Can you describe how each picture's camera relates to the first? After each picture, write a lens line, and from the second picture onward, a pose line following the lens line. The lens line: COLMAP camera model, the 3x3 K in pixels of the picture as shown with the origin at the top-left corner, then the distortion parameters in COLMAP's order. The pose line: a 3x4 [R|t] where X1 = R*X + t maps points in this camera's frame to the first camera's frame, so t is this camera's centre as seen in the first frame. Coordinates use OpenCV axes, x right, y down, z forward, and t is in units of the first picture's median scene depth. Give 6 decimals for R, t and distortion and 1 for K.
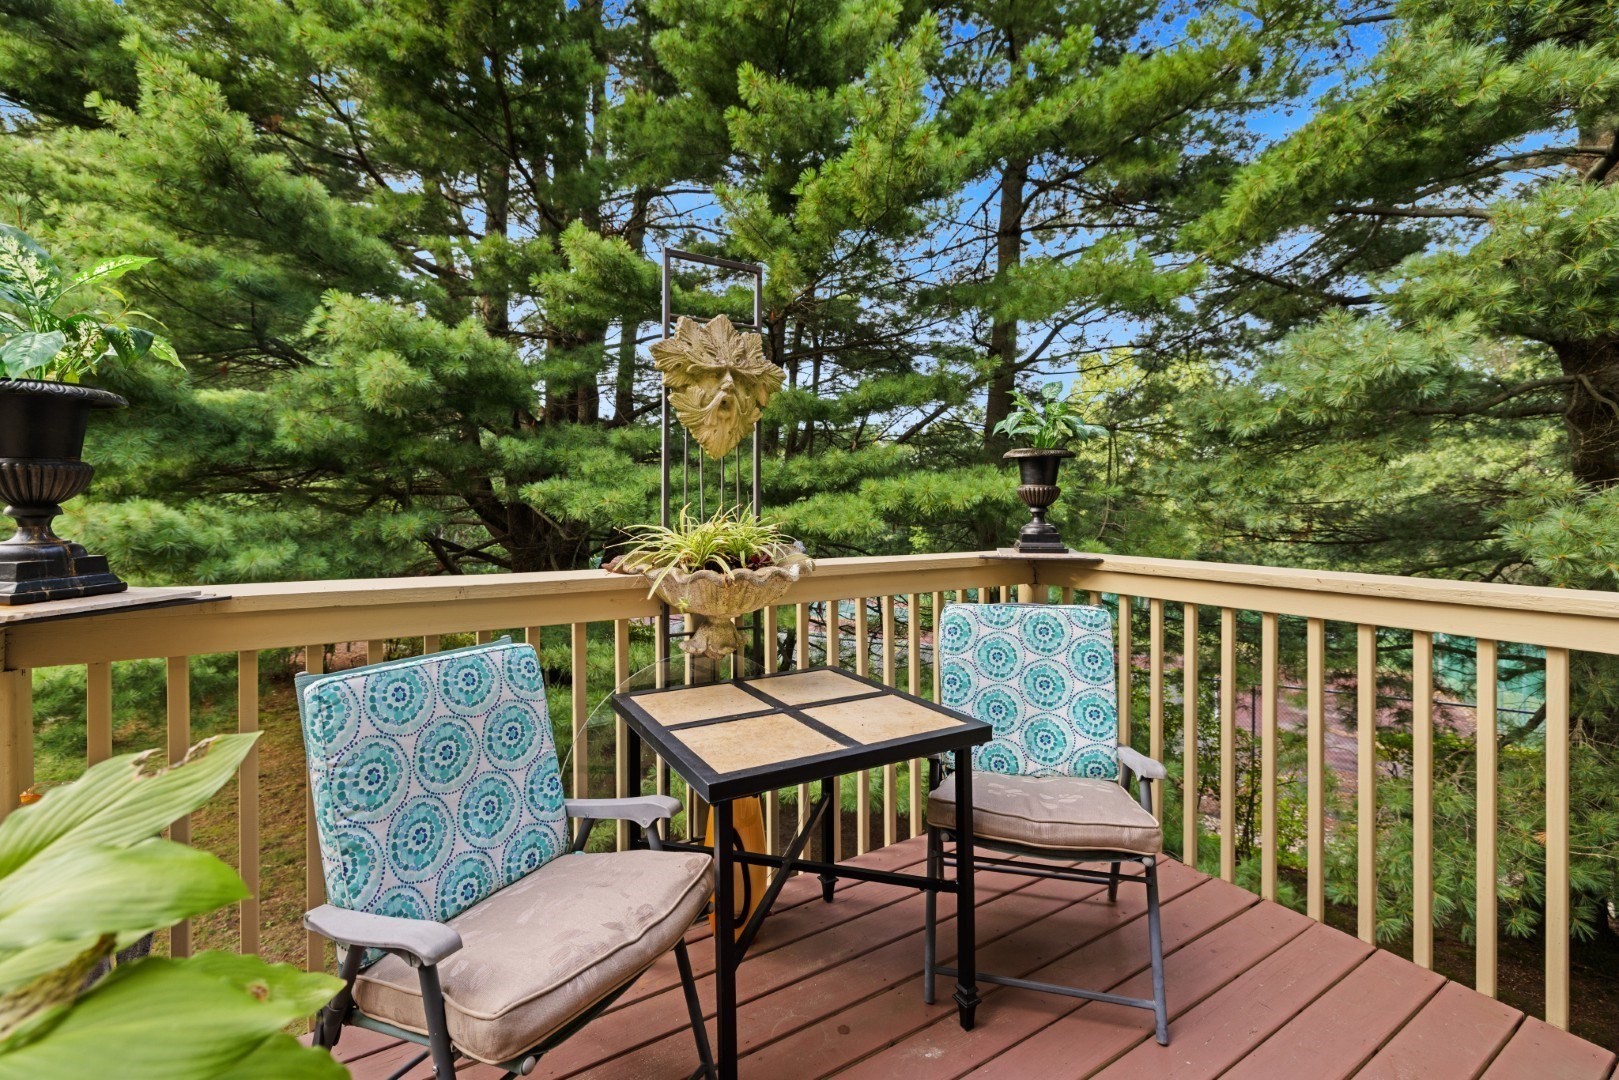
lens RADIAL K [[671.7, 0, 808.3], [0, 671.7, 502.8], [0, 0, 1]] dist [0.000802, 0.000019]
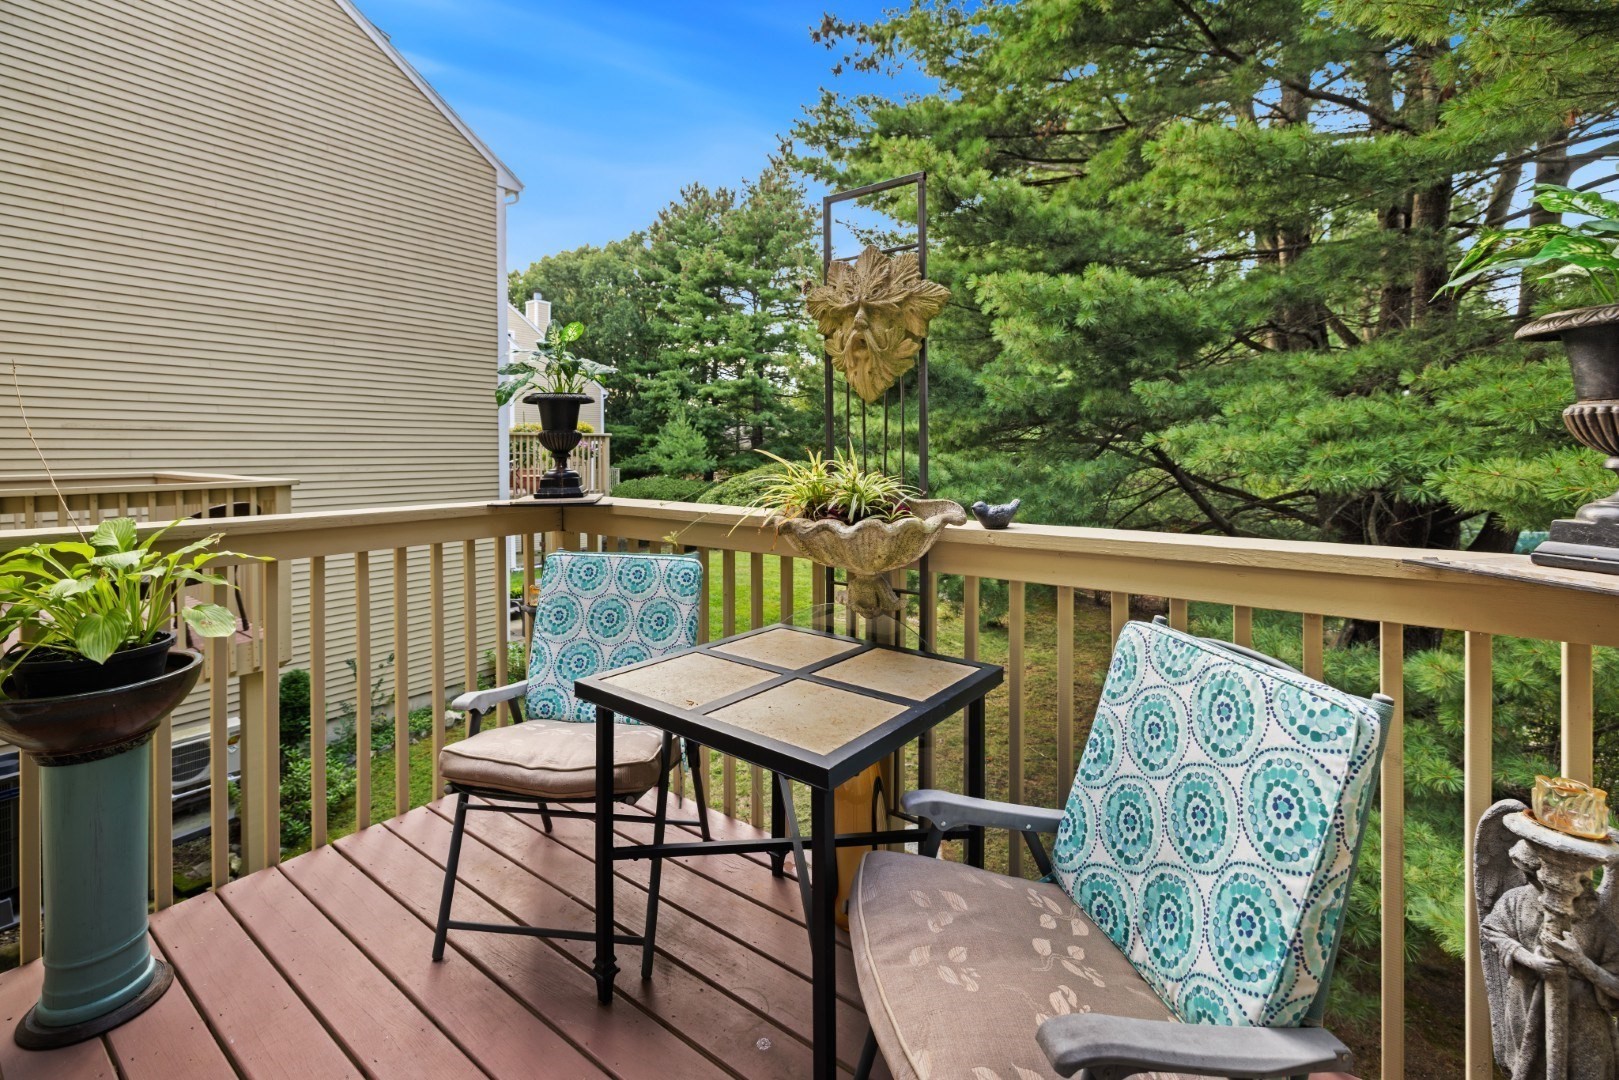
lens RADIAL K [[704.8, 0, 808.3], [0, 704.8, 456.7], [0, 0, 1]] dist [-0.000736, -0.000045]
pose [[0.389694, 0.004702, -0.920932, 0.737024], [-0.000695, 0.999988, 0.004812, 0.005118], [0.920944, -0.001235, 0.389693, 0.552907]]
